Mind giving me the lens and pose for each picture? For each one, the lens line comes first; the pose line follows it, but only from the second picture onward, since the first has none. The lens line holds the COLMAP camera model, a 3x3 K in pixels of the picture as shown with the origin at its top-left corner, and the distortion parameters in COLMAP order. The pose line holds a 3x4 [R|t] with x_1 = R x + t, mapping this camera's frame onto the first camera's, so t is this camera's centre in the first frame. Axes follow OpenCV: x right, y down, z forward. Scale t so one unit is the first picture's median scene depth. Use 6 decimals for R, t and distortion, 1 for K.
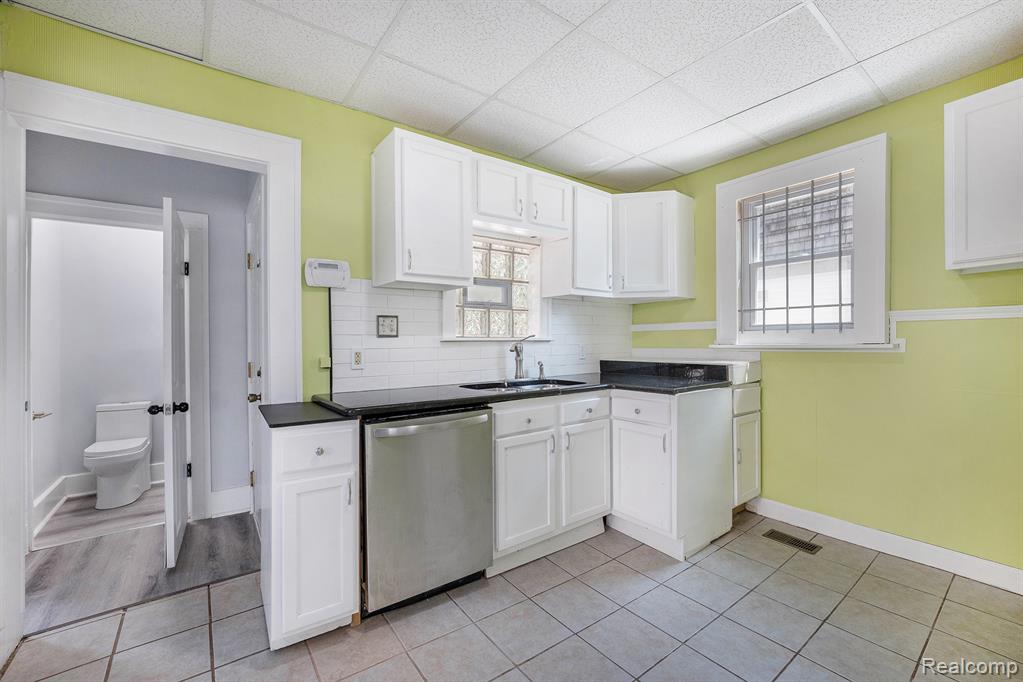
lens RADIAL K [[415.6, 0, 509.6], [0, 415.6, 340.6], [0, 0, 1]] dist [-0.014007, 0.001203]
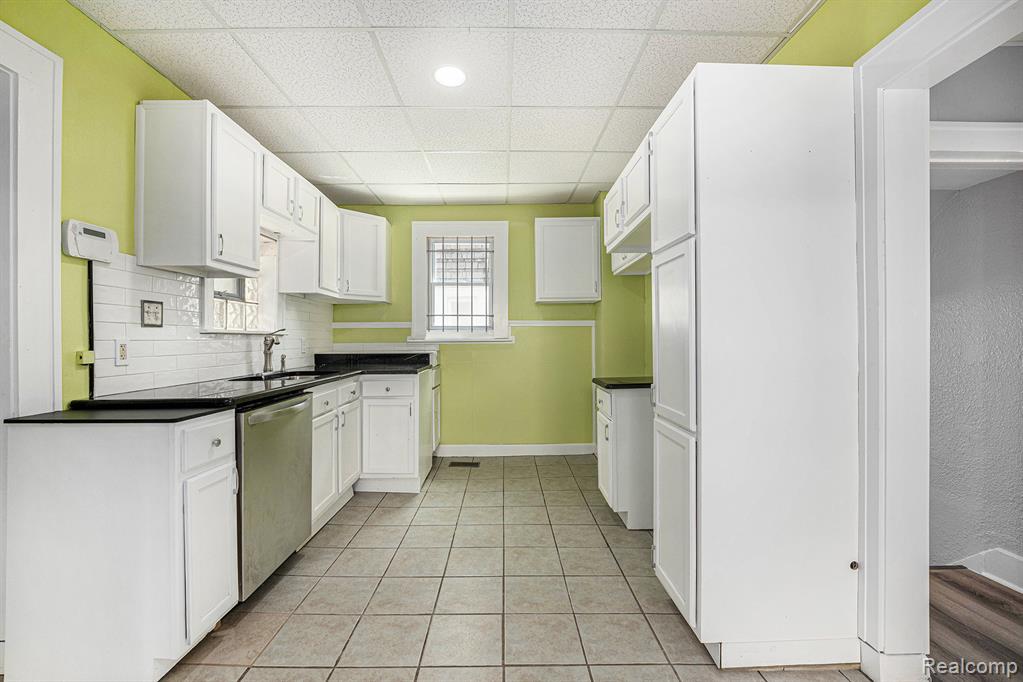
lens RADIAL K [[415.6, 0, 511.1], [0, 415.6, 340.2], [0, 0, 1]] dist [-0.014007, 0.001203]
pose [[0.587477, 0.002819, 0.809236, -0.504573], [-0.002633, 0.999995, -0.001573, 0.017163], [-0.809236, -0.001207, 0.587482, -0.072224]]
